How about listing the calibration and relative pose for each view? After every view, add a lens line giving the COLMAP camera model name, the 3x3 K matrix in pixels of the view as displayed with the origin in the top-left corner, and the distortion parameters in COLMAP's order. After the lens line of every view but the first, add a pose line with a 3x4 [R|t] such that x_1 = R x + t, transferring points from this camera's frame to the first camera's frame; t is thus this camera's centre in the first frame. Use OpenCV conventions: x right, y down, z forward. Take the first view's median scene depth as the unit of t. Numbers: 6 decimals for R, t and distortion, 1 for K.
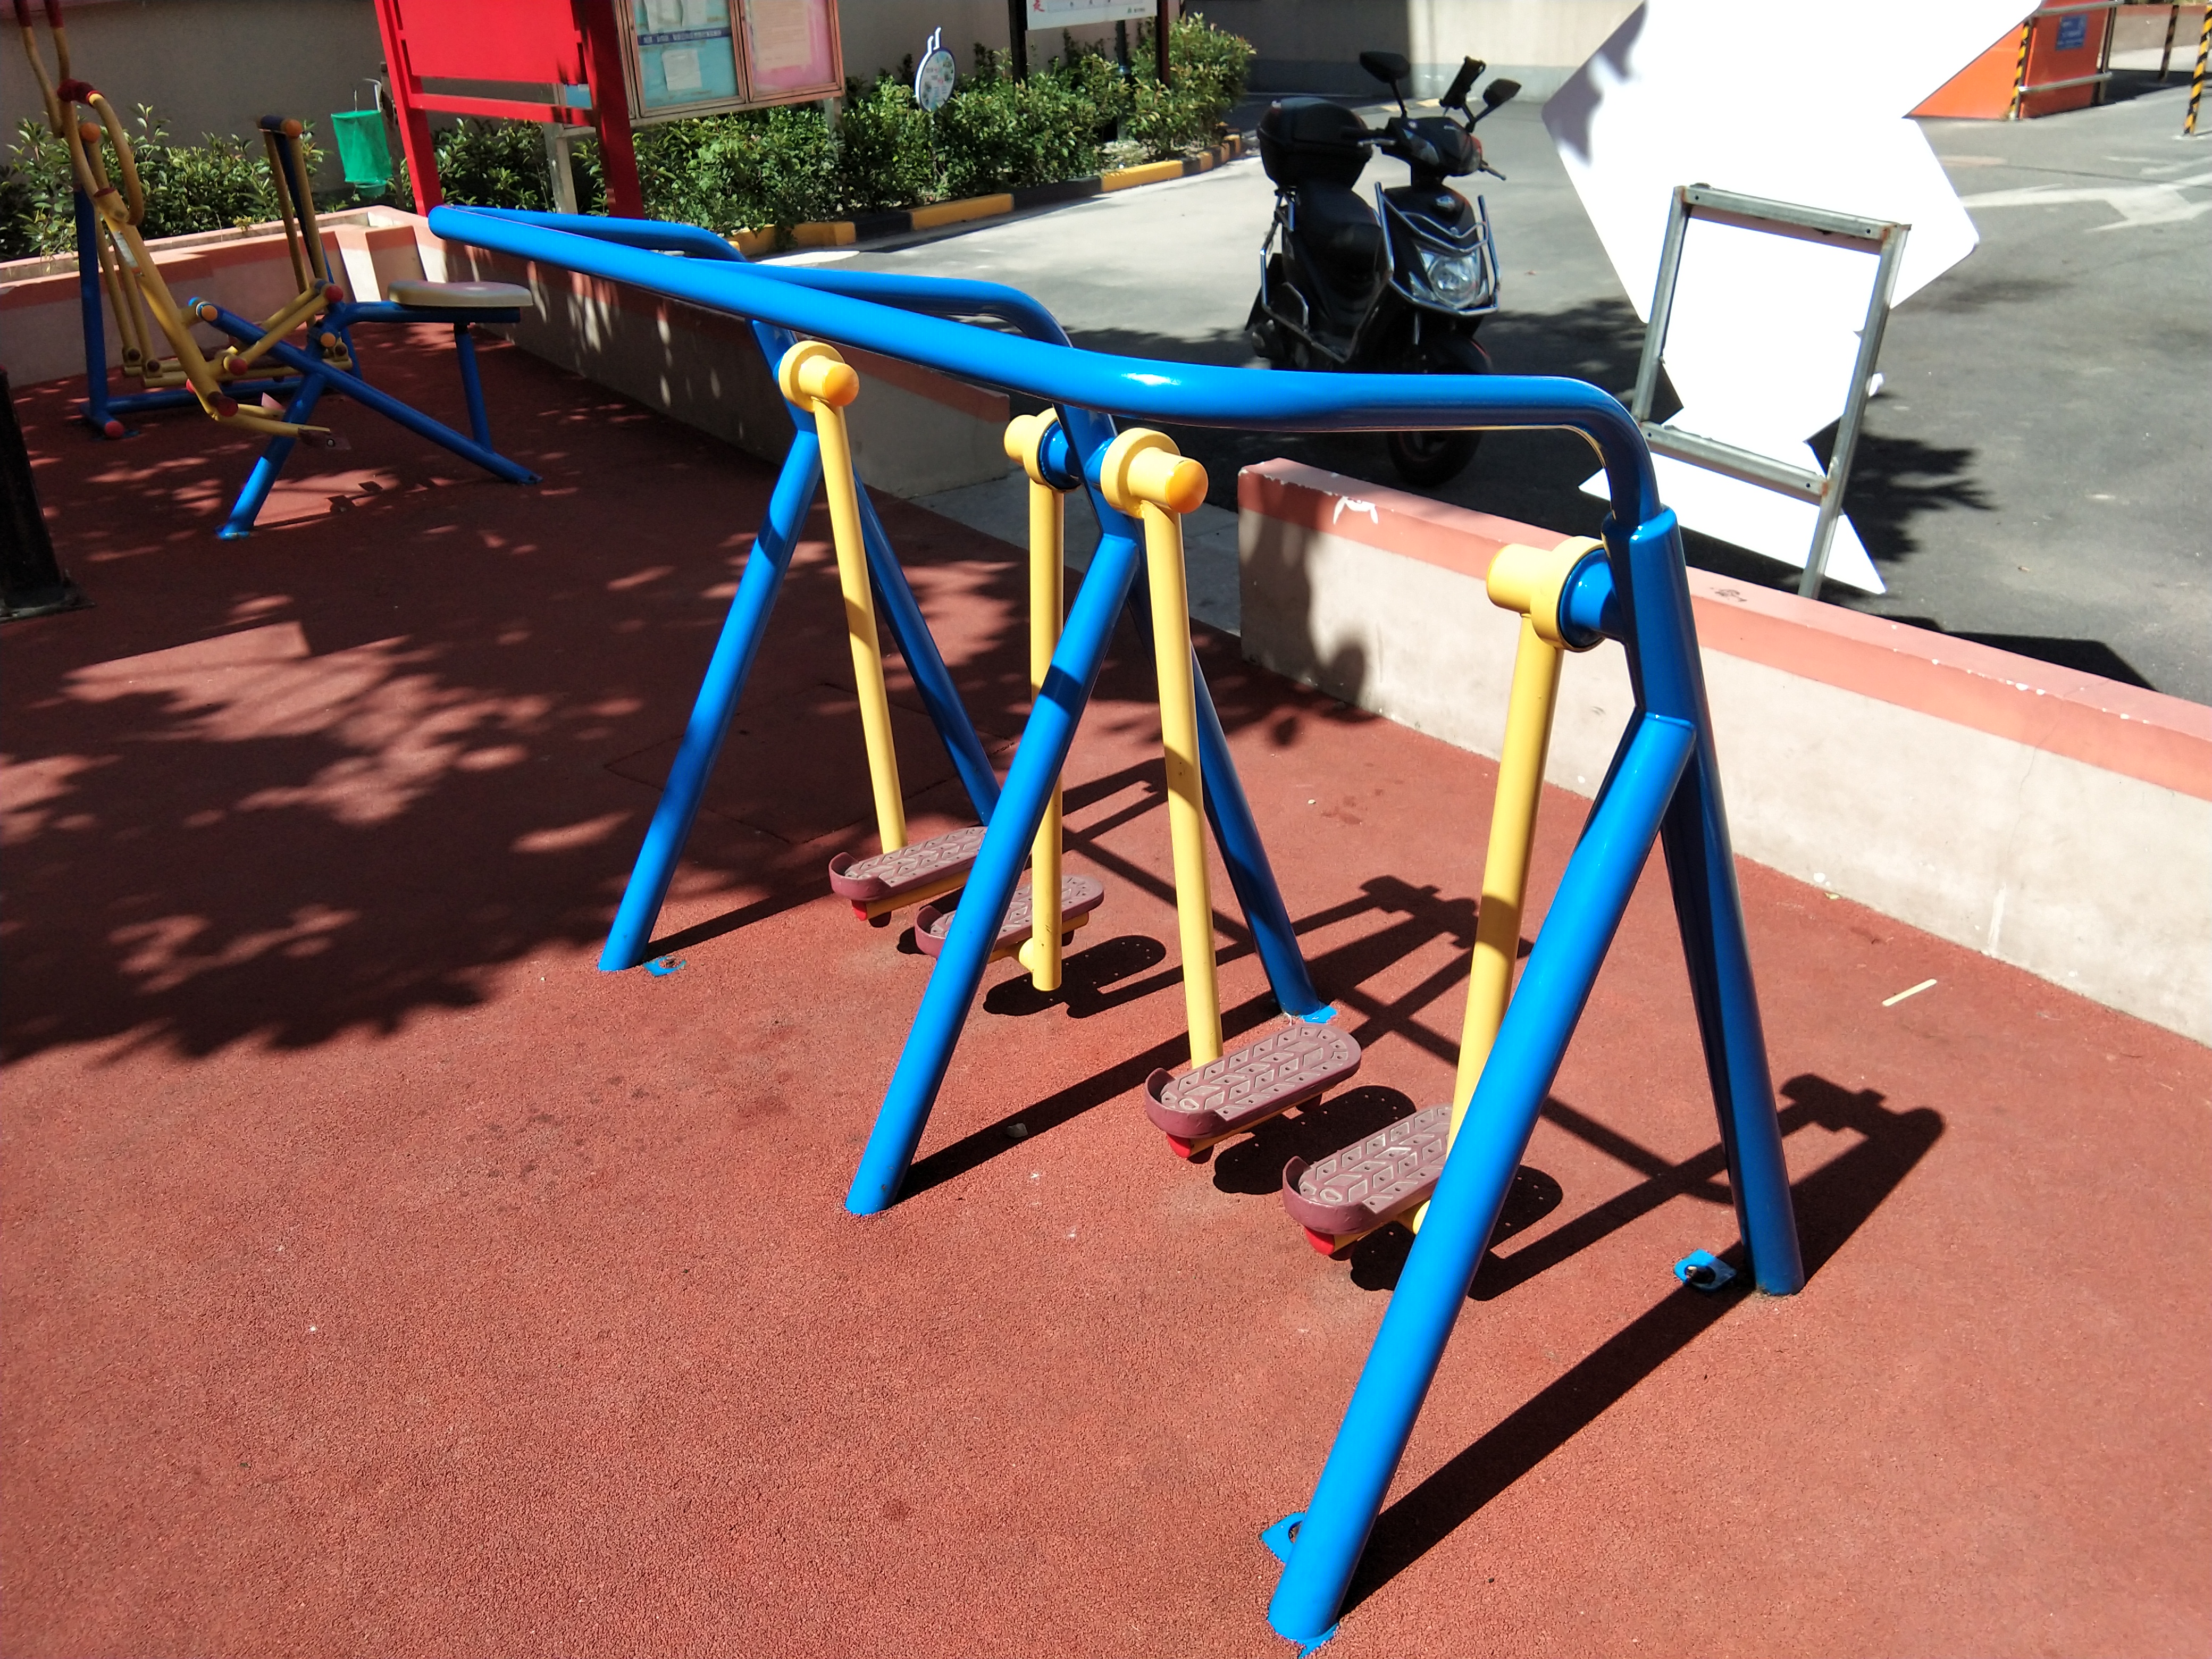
lens RADIAL K [[1757.7, 0, 1076.6], [0, 1757.7, 803.4], [0, 0, 1]] dist [0.102564, -0.131362]
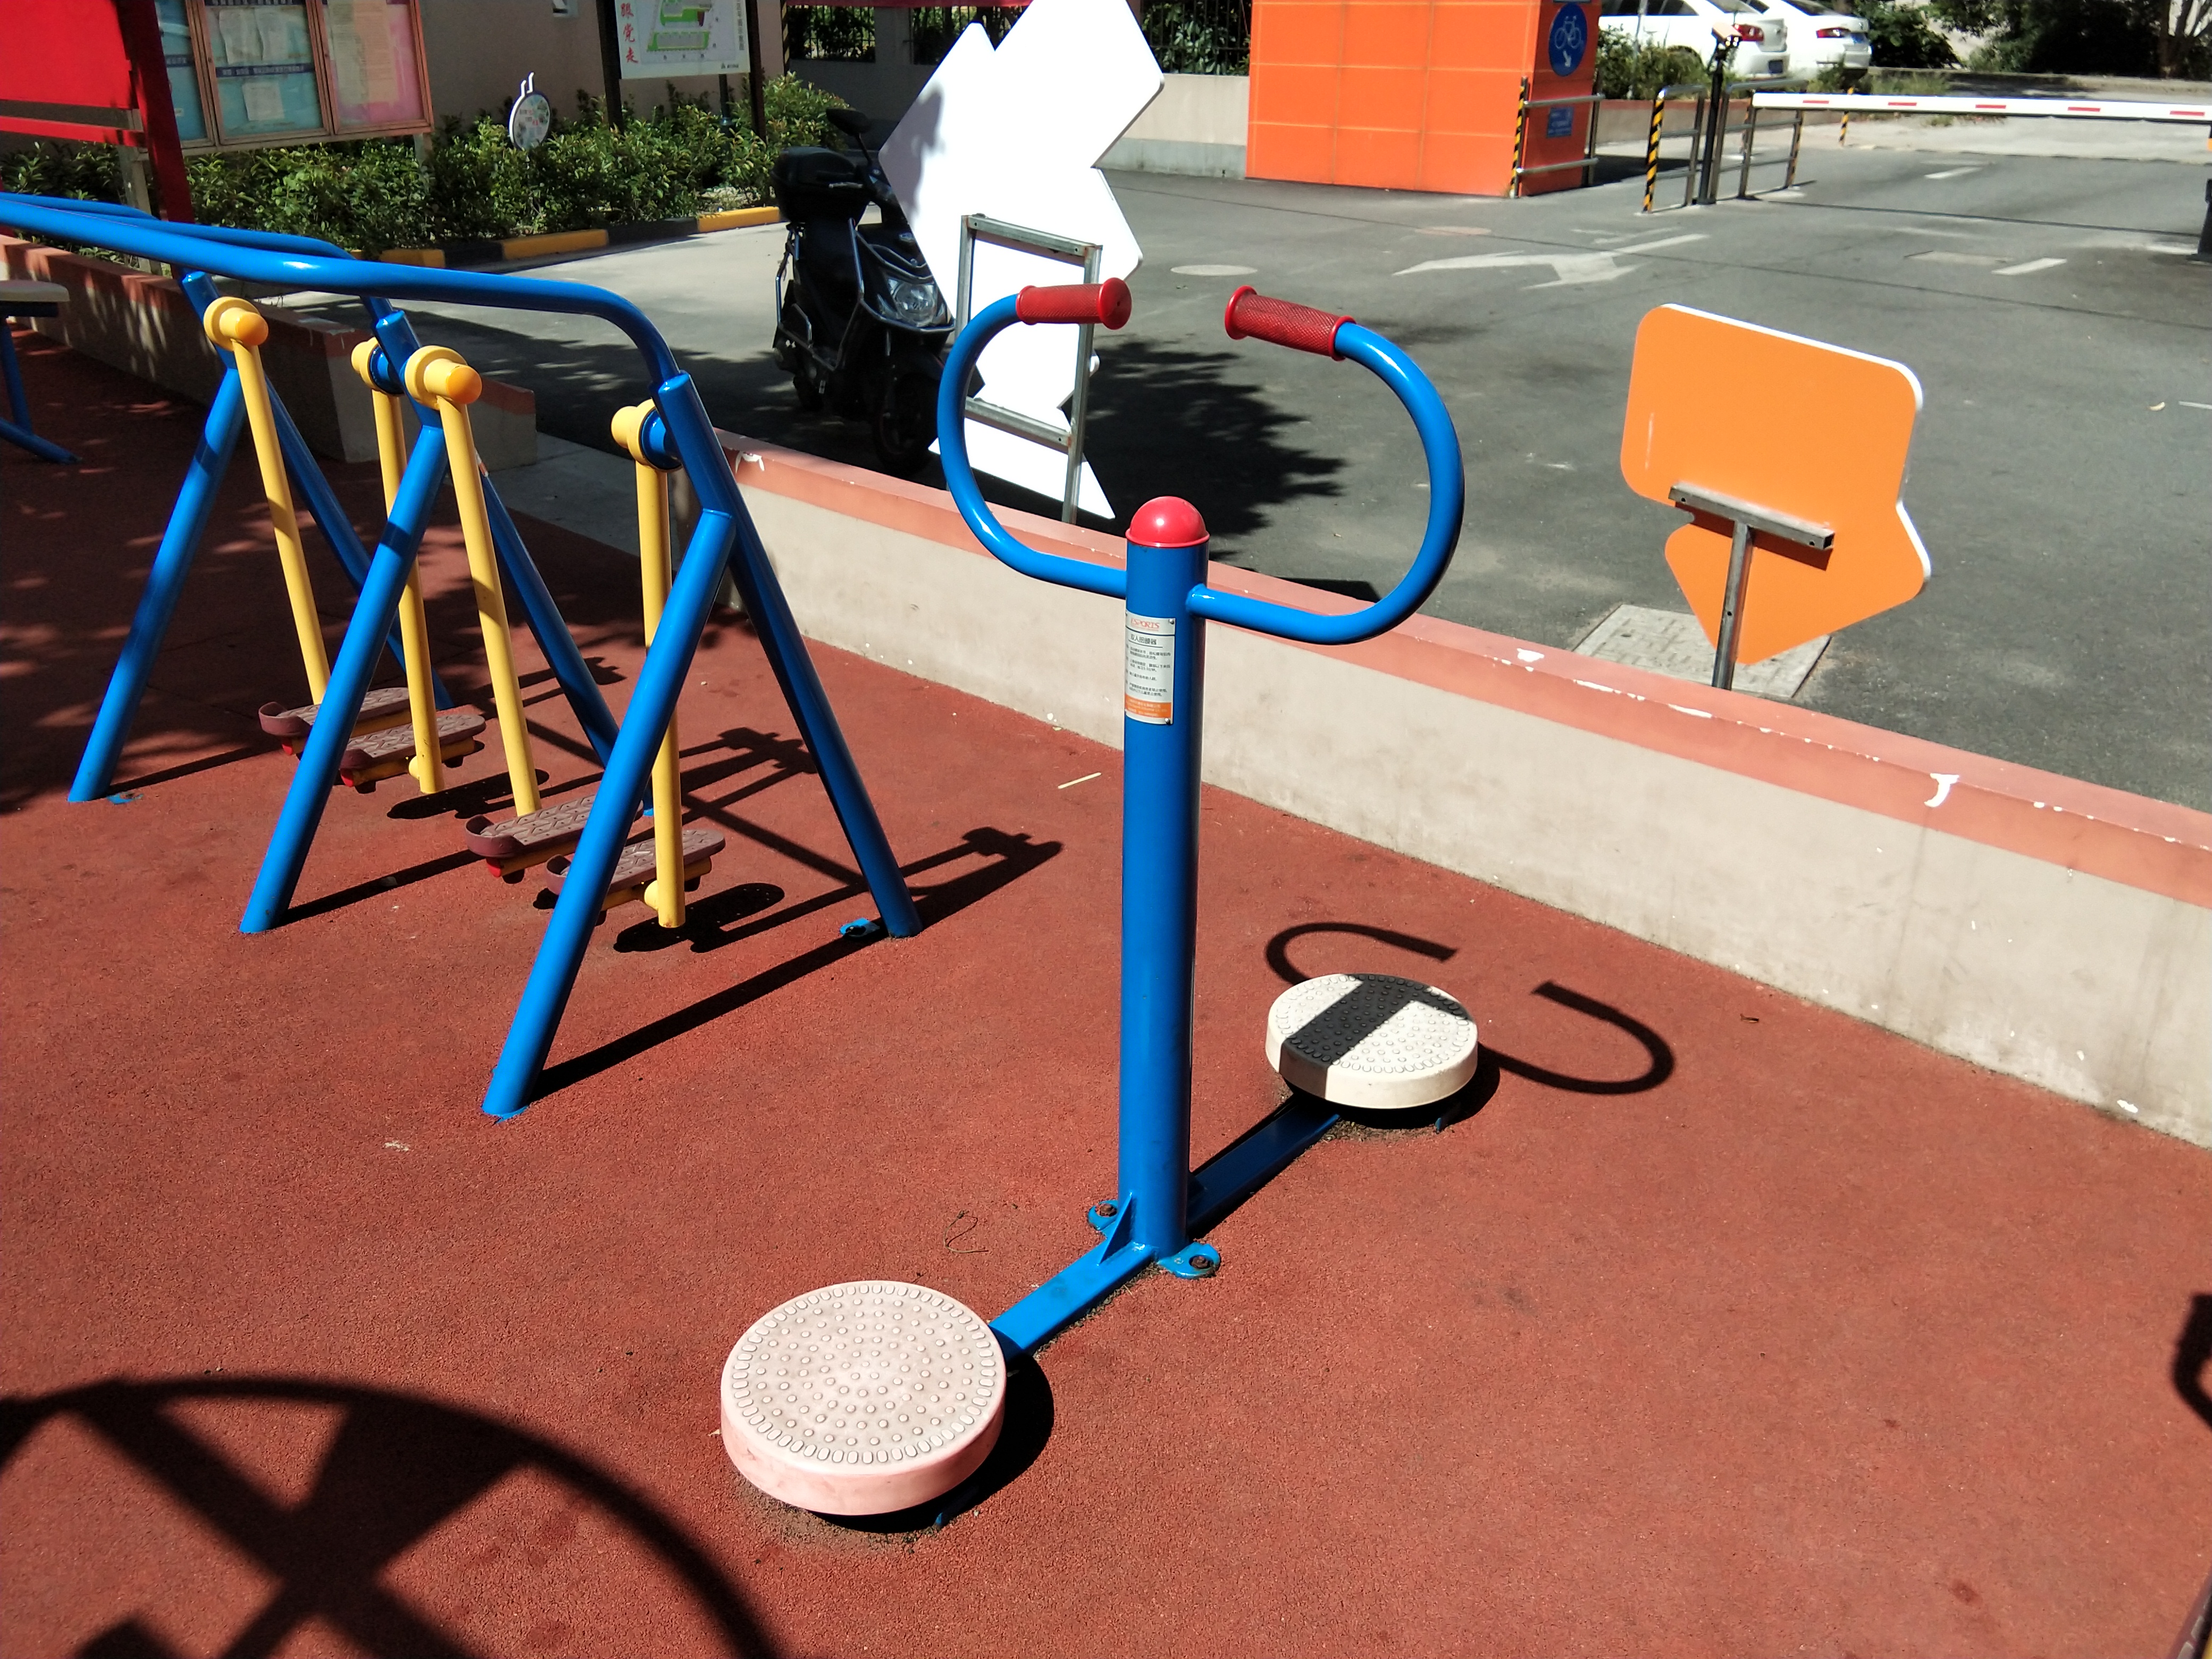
lens RADIAL K [[1753.5, 0, 1068.8], [0, 1753.5, 795.4], [0, 0, 1]] dist [0.110402, -0.136660]
pose [[0.985555, -0.025764, 0.167385, 0.056959], [0.031290, 0.999046, -0.030463, 0.040504], [-0.166441, 0.035260, 0.985421, -0.094114]]
